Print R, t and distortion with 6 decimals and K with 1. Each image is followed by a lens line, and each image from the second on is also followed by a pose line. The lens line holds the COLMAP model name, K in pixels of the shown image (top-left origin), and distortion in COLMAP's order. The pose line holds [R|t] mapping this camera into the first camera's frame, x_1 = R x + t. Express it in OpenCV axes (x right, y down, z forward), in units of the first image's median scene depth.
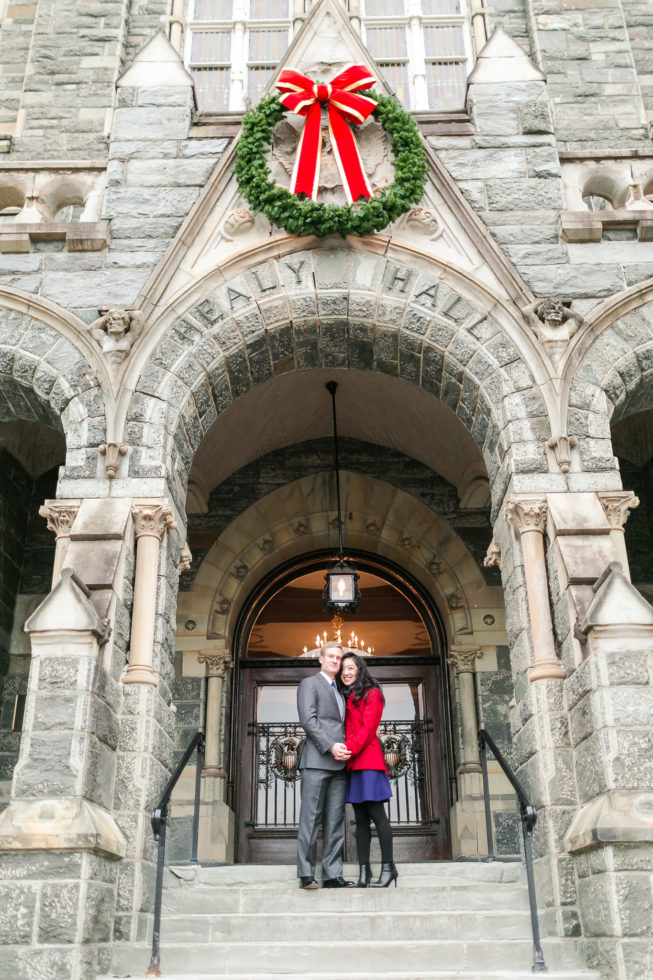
lens RADIAL K [[934.3, 0, 326.5], [0, 934.3, 490.0], [0, 0, 1]] dist [0.014270, 0.006673]
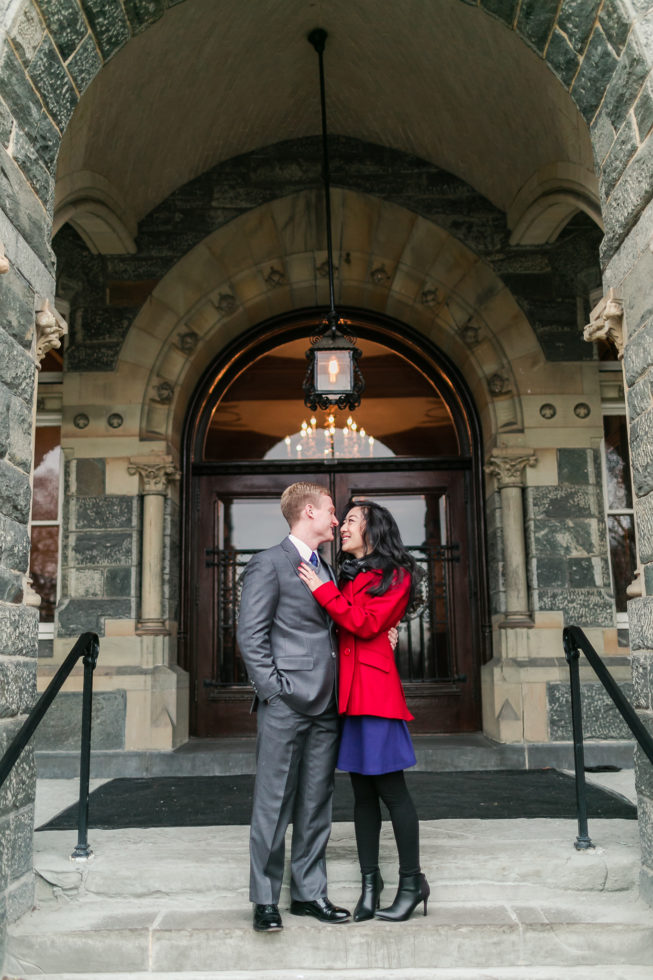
lens RADIAL K [[921.9, 0, 326.5], [0, 921.9, 490.0], [0, 0, 1]] dist [0.003756, 0.016532]
pose [[0.999989, -0.003756, 0.002850, 0.008211], [0.002887, 0.965693, 0.259670, 0.017374], [-0.003728, -0.259659, 0.965693, 0.322859]]
